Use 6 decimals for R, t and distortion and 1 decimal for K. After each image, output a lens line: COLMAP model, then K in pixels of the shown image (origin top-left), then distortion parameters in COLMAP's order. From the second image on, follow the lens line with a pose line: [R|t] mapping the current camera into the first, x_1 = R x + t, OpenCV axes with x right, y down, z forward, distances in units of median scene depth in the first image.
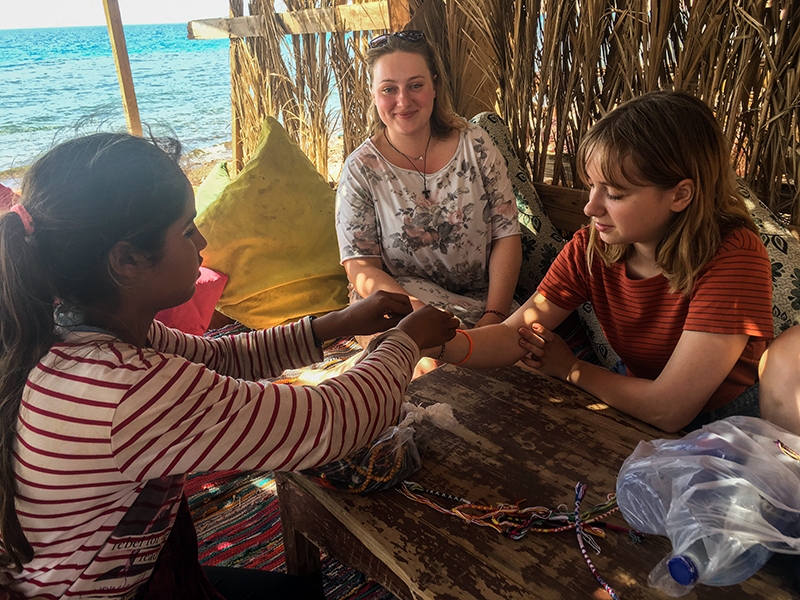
lens RADIAL K [[679.1, 0, 401.8], [0, 679.1, 300.3], [0, 0, 1]] dist [0.031423, -0.046448]
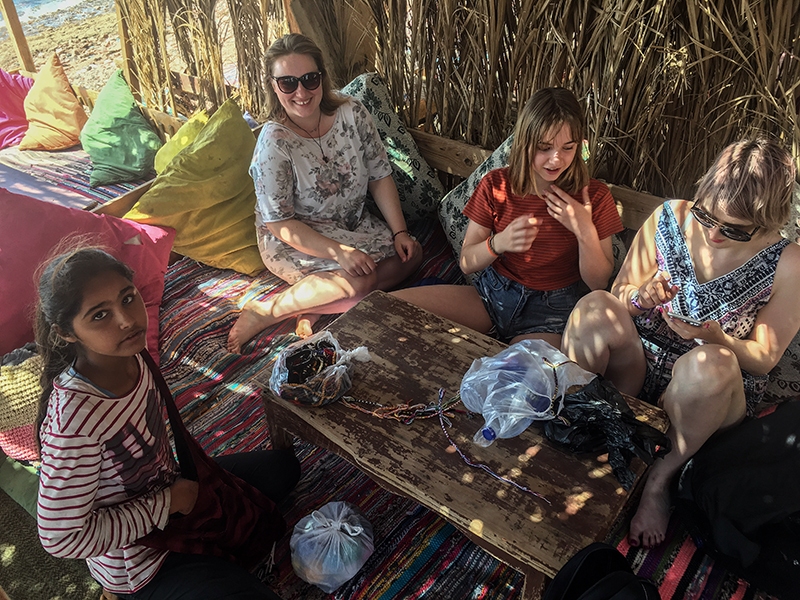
lens RADIAL K [[679.1, 0, 400.5], [0, 679.1, 300.9], [0, 0, 1]] dist [0.031423, -0.046448]
pose [[0.985620, -0.095391, 0.139480, -0.065493], [0.058472, 0.966962, 0.248123, -0.363142], [-0.158541, -0.236399, 0.958635, -0.579144]]
